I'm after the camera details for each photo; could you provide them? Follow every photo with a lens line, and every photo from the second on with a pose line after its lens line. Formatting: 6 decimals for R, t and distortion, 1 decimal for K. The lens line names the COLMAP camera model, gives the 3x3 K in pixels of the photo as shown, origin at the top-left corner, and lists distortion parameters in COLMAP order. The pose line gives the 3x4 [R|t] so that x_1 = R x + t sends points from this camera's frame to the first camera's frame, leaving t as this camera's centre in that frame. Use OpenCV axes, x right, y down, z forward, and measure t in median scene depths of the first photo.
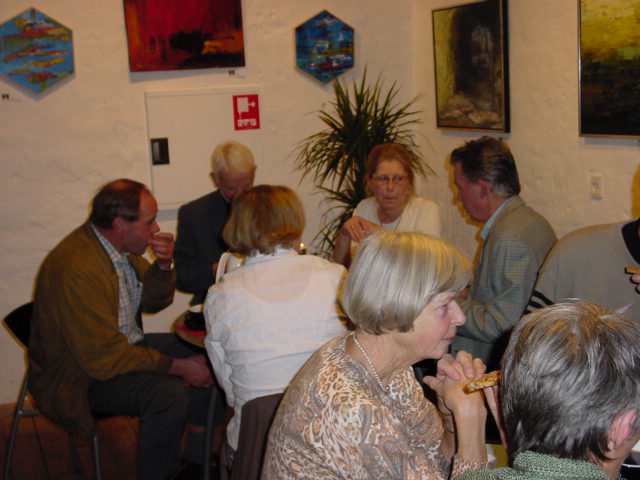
lens RADIAL K [[841.6, 0, 319.5], [0, 841.6, 244.6], [0, 0, 1]] dist [-0.035962, 0.000000]
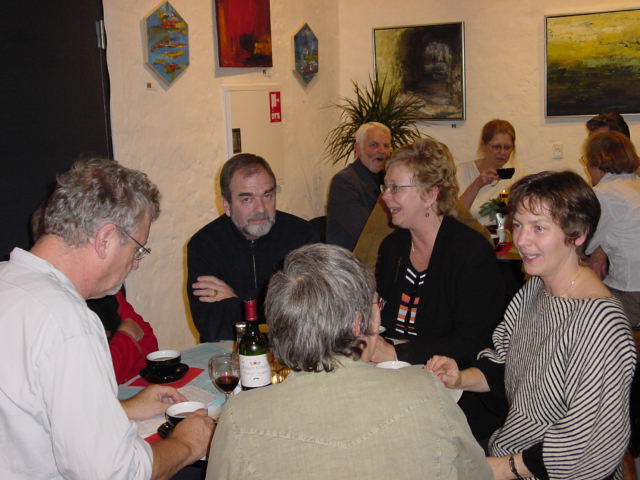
lens RADIAL K [[841.6, 0, 320.1], [0, 841.6, 236.4], [0, 0, 1]] dist [-0.035962, 0.000000]
pose [[0.762928, -0.093949, 0.639621, -0.867869], [0.123814, 0.992304, -0.001932, 0.029818], [-0.634516, 0.080669, 0.768688, 0.106457]]
